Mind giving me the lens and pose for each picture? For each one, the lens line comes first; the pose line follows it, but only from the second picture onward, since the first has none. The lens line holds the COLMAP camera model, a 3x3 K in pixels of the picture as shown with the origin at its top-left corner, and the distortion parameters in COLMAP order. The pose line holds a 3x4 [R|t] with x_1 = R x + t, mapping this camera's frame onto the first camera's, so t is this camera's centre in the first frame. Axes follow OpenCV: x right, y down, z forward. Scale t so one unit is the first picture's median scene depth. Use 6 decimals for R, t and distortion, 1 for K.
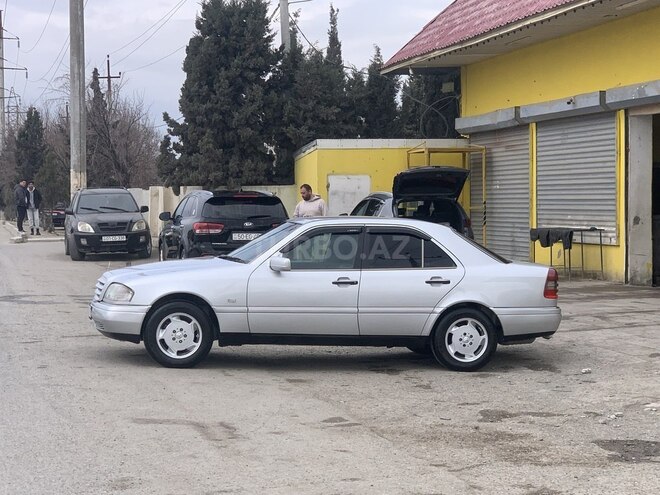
lens RADIAL K [[1257.9, 0, 330.0], [0, 1257.9, 247.5], [0, 0, 1]] dist [0.010526, 0.150145]
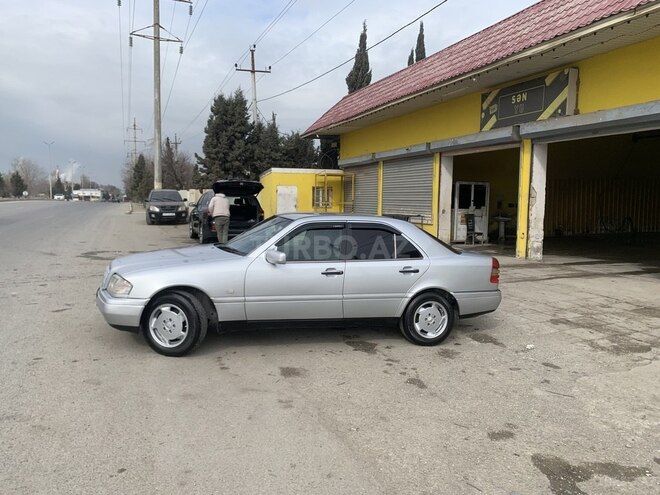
lens RADIAL K [[498.9, 0, 330.0], [0, 498.9, 247.5], [0, 0, 1]] dist [0.037883, -0.003448]
pose [[0.992415, 0.008410, 0.122646, -0.021382], [-0.015891, 0.998063, 0.060143, -0.010287], [-0.121903, -0.061636, 0.990626, 0.265151]]
